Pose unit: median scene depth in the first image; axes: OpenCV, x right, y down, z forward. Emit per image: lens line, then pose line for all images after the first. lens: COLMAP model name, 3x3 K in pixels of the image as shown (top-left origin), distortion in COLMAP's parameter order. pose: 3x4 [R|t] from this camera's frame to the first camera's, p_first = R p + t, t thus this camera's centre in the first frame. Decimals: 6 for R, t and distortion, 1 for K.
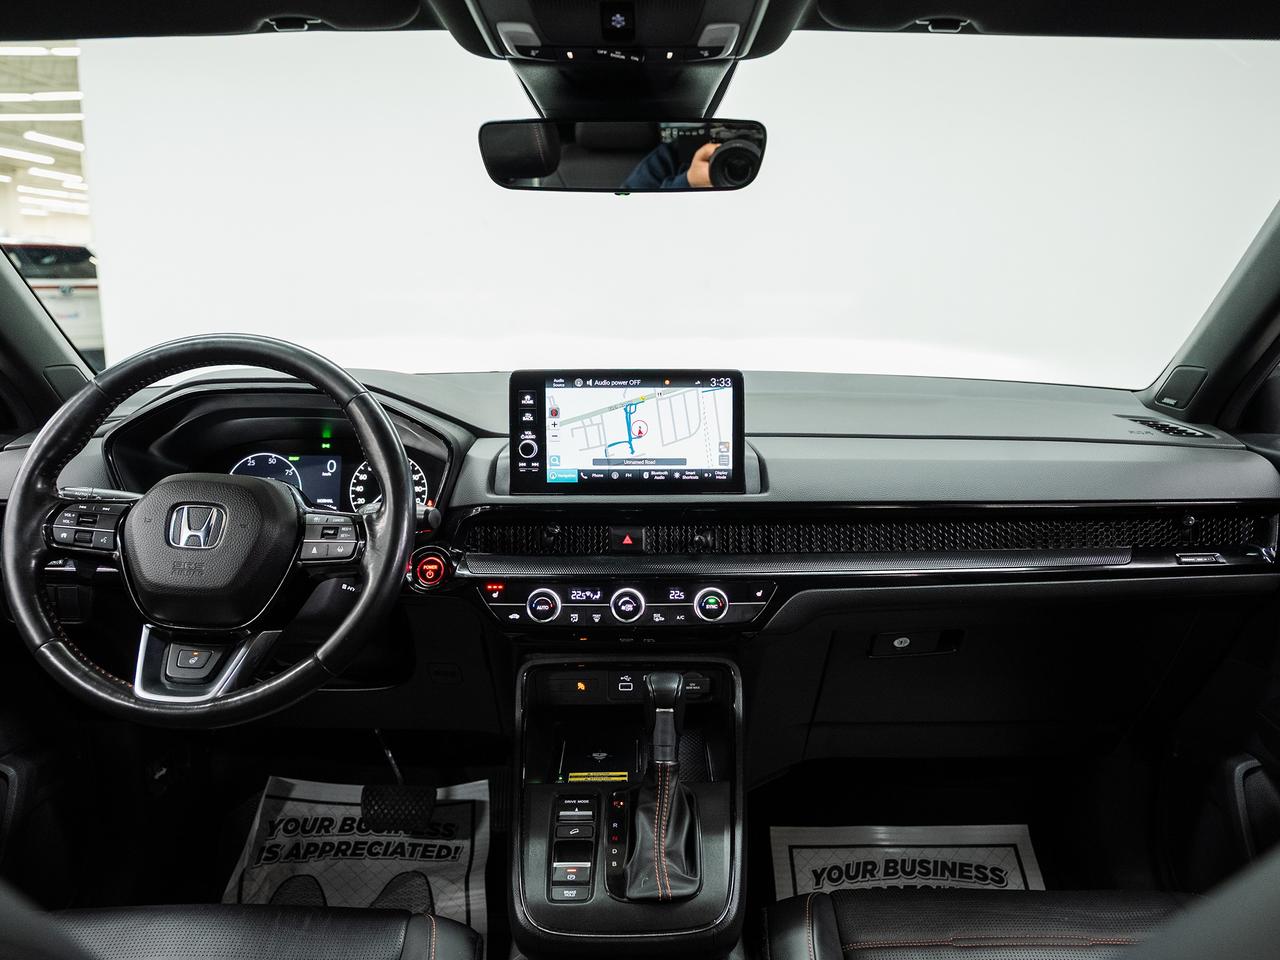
lens RADIAL K [[900.6, 0, 644.0], [0, 900.6, 485.0], [0, 0, 1]] dist [-0.003236, -0.000129]
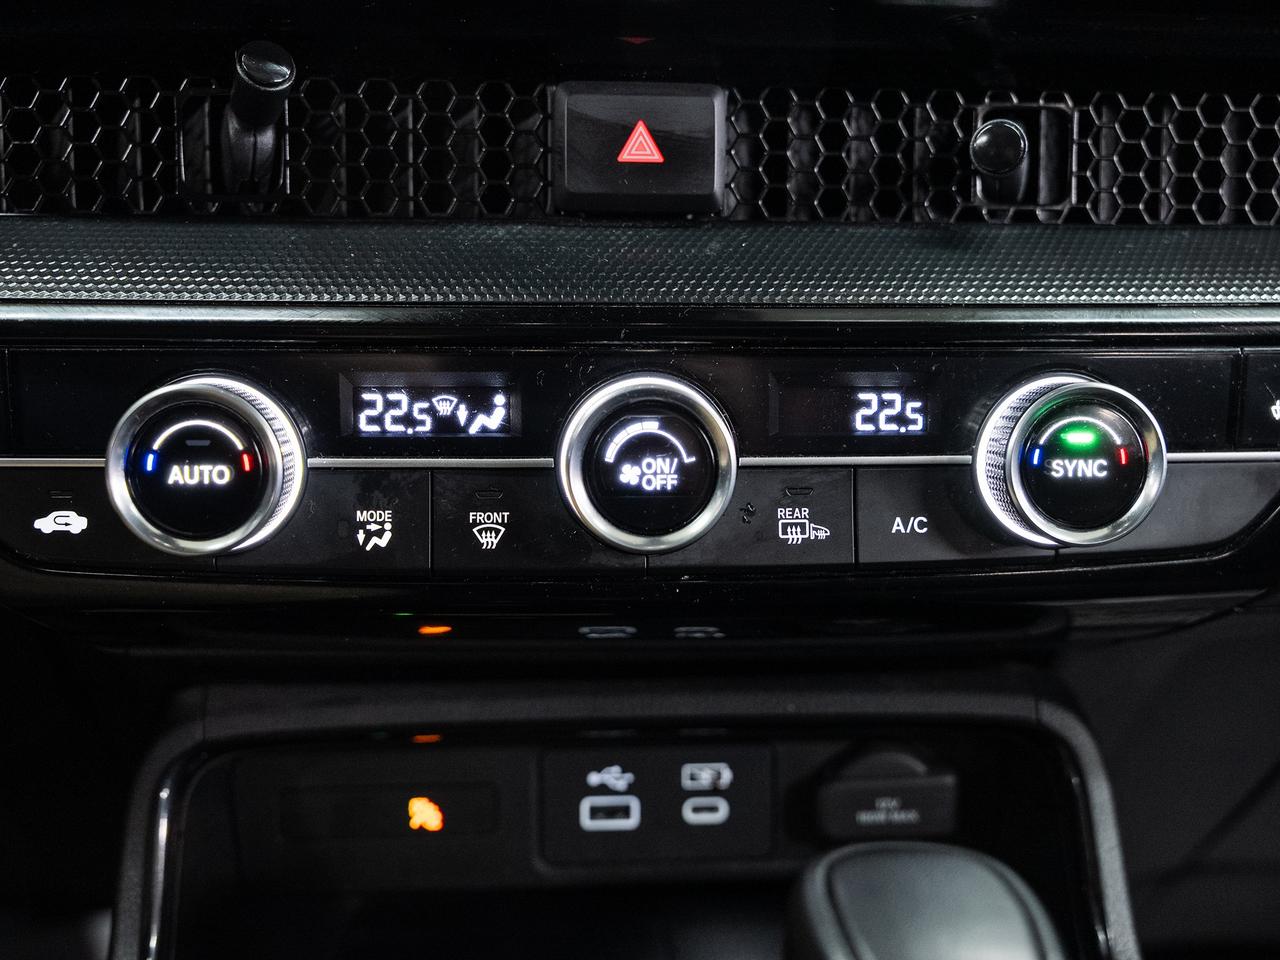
lens RADIAL K [[1166.4, 0, 635.8], [0, 1166.4, 478.9], [0, 0, 1]] dist [0.025145, 0.011093]
pose [[0.997310, -0.000197, 0.073303, -0.039223], [-0.006177, 0.996214, 0.086715, 0.114395], [-0.073043, -0.086935, 0.993533, 0.744191]]
